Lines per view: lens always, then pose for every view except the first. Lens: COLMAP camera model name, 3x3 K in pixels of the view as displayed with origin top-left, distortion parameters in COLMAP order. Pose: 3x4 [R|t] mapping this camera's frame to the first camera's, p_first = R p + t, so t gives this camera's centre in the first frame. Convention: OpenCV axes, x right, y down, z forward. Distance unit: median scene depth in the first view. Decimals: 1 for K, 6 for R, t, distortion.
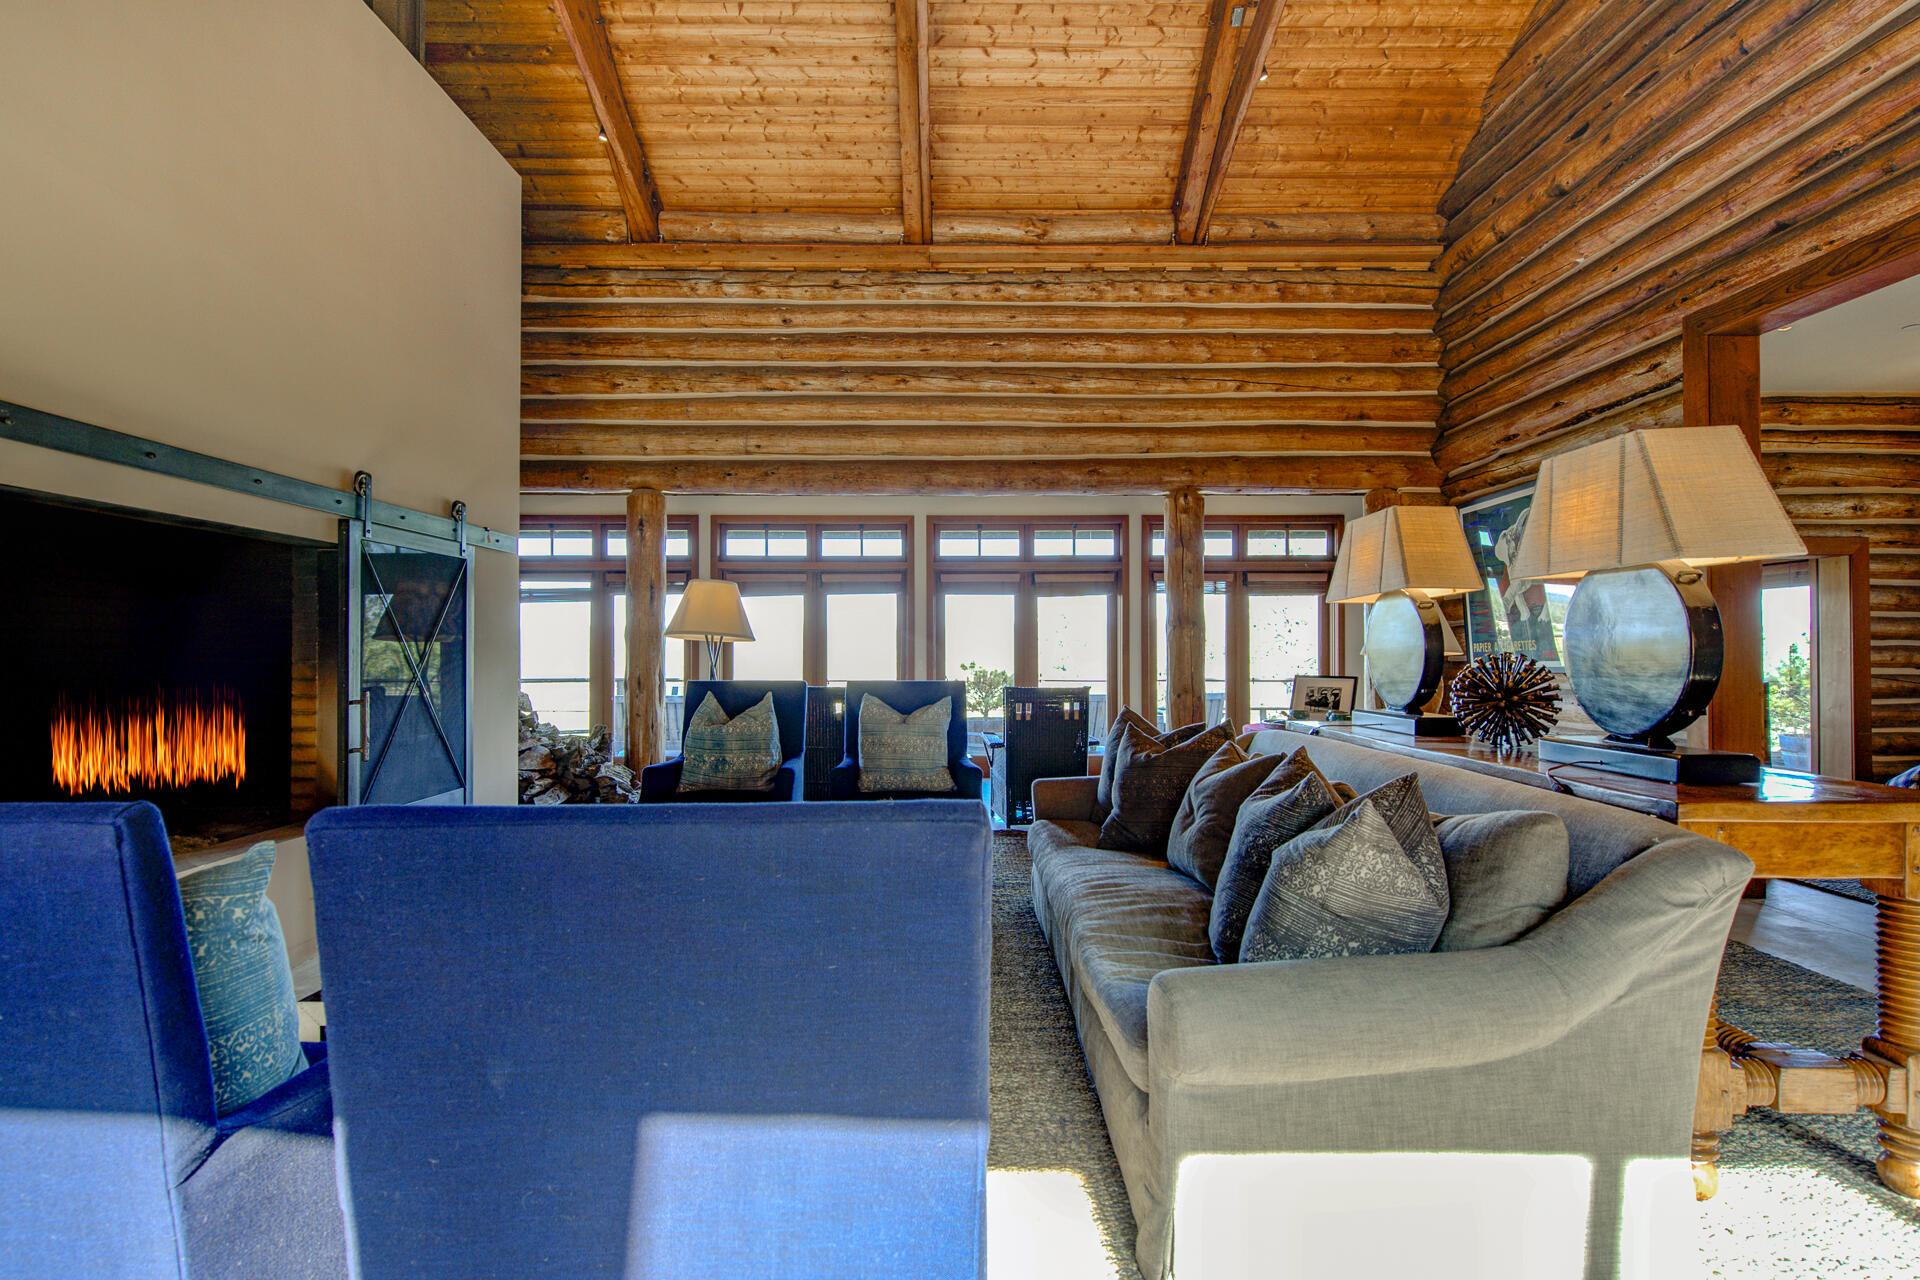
lens RADIAL K [[947.5, 0, 955.5], [0, 947.5, 642.1], [0, 0, 1]] dist [0.003721, -0.003001]
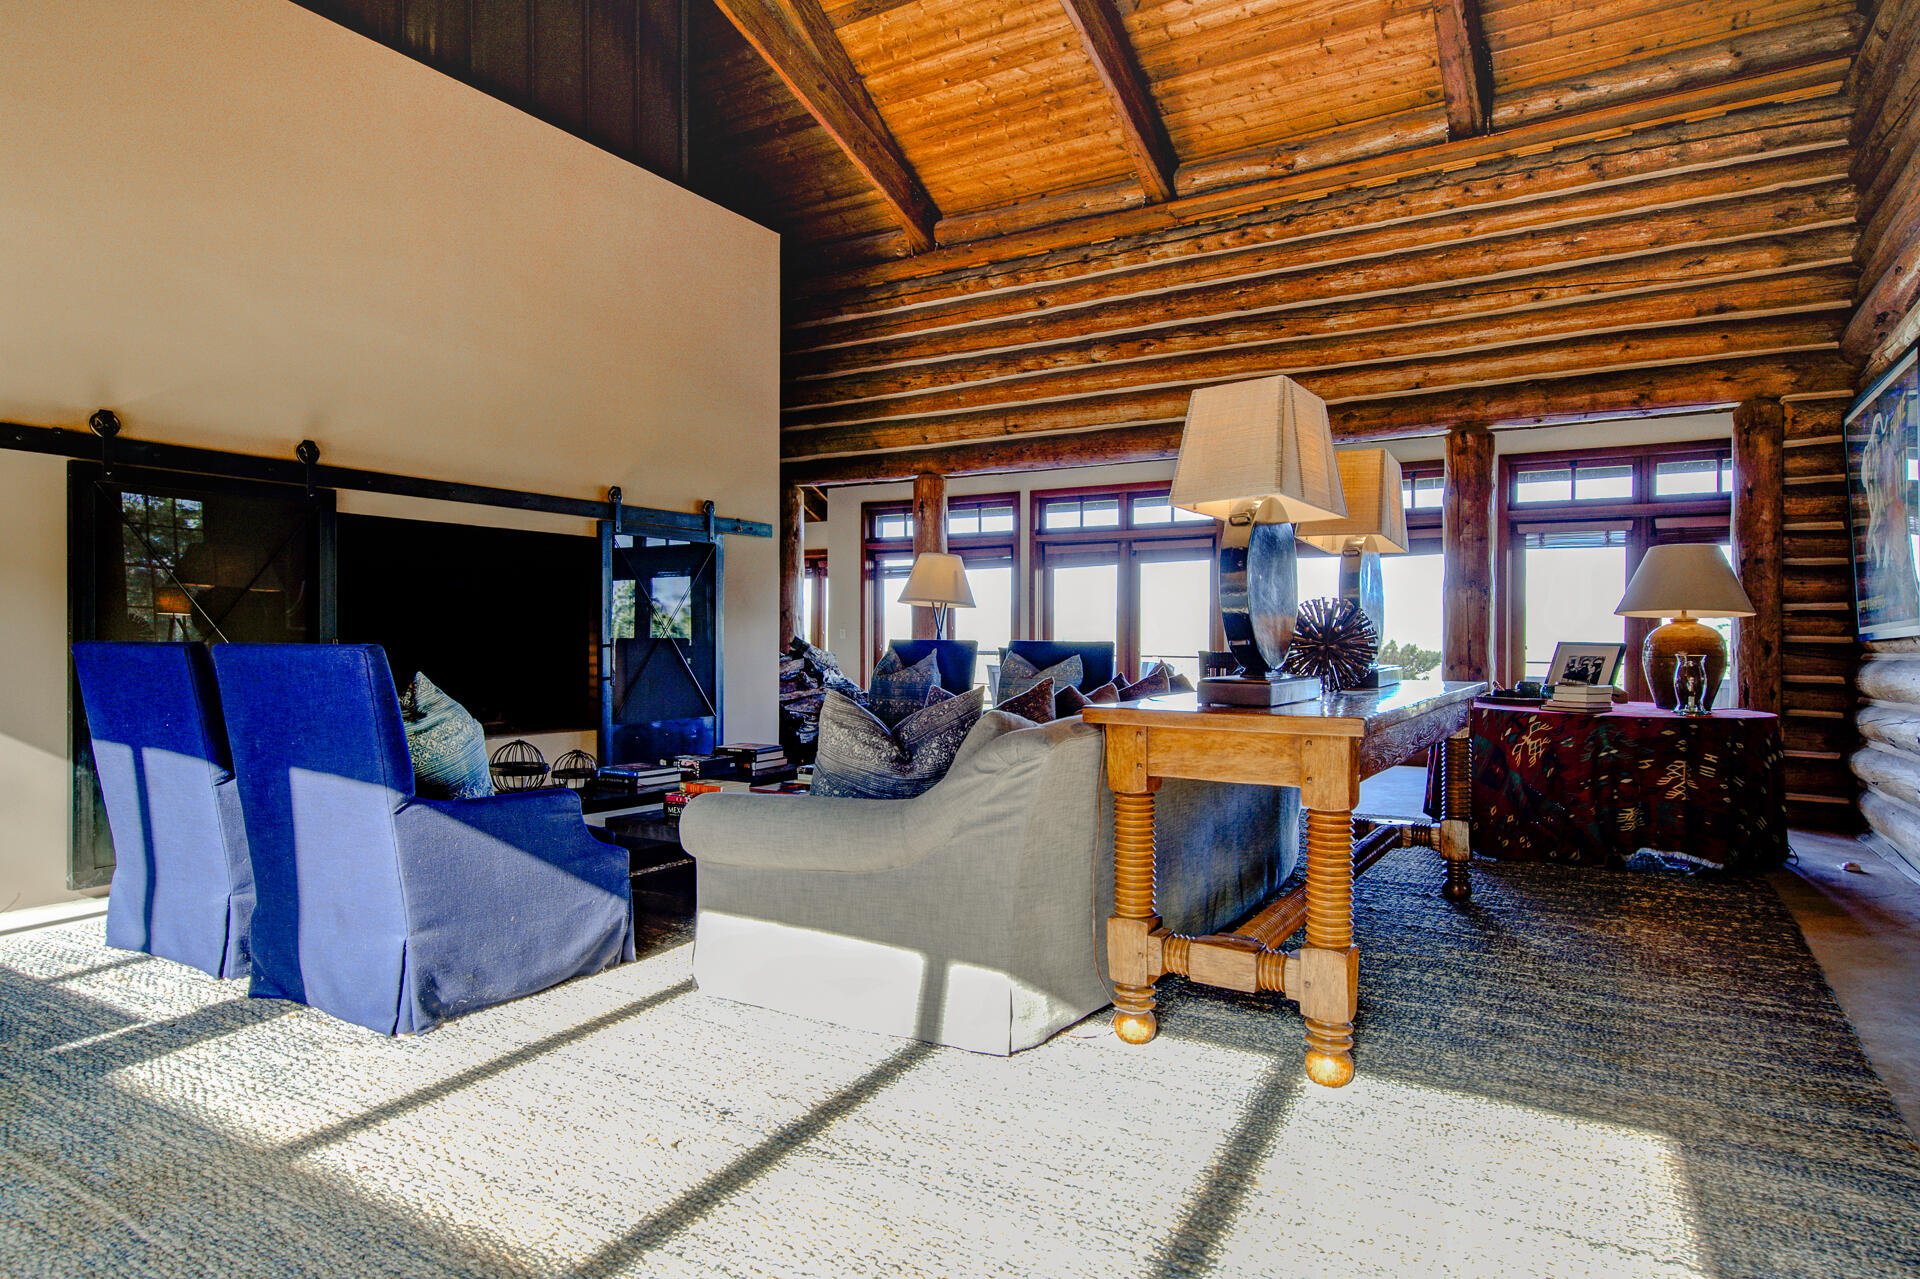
lens RADIAL K [[1078.3, 0, 955.4], [0, 1078.3, 640.8], [0, 0, 1]] dist [0.020230, -0.012438]
pose [[0.855902, 0.005996, -0.517103, 0.360566], [0.001990, 0.999887, 0.014887, 0.016588], [0.517134, -0.013771, 0.855794, -0.076524]]
